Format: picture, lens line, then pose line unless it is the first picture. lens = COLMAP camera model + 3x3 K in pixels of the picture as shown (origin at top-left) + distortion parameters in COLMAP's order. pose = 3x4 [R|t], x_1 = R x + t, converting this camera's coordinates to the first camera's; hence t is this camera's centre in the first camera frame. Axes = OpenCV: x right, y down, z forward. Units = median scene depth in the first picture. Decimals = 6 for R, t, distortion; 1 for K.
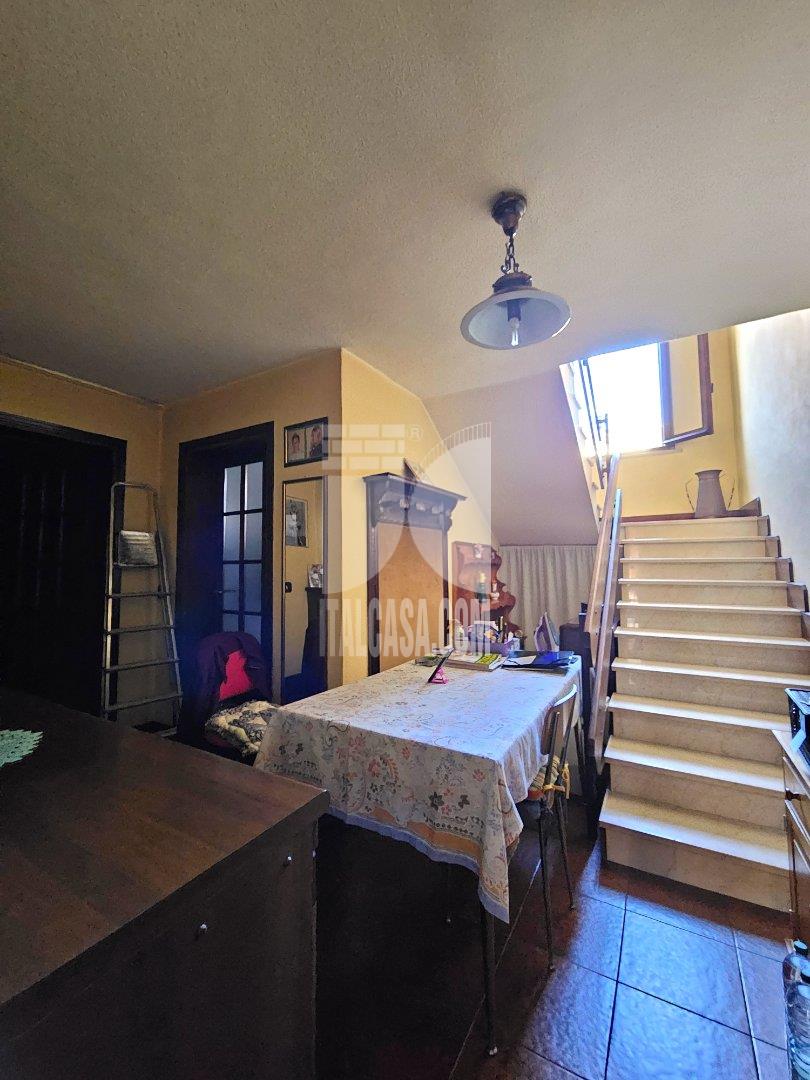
lens RADIAL K [[434.9, 0, 405.0], [0, 434.9, 540.0], [0, 0, 1]] dist [0.002097, -0.003334]
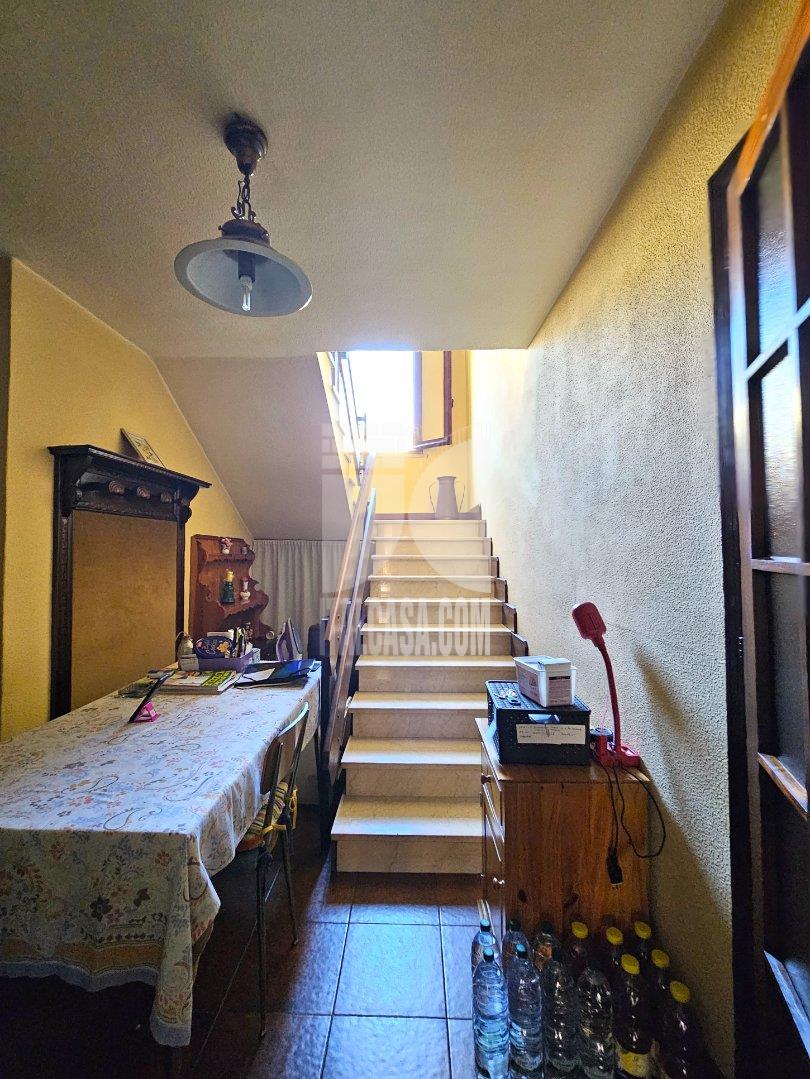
lens RADIAL K [[418.9, 0, 405.0], [0, 418.9, 539.5], [0, 0, 1]] dist [0.000027, -0.000097]
pose [[0.883819, 0.011430, 0.467690, 0.138037], [-0.032782, 0.998757, 0.037540, -0.047181], [-0.466680, -0.048511, 0.883095, 0.121148]]
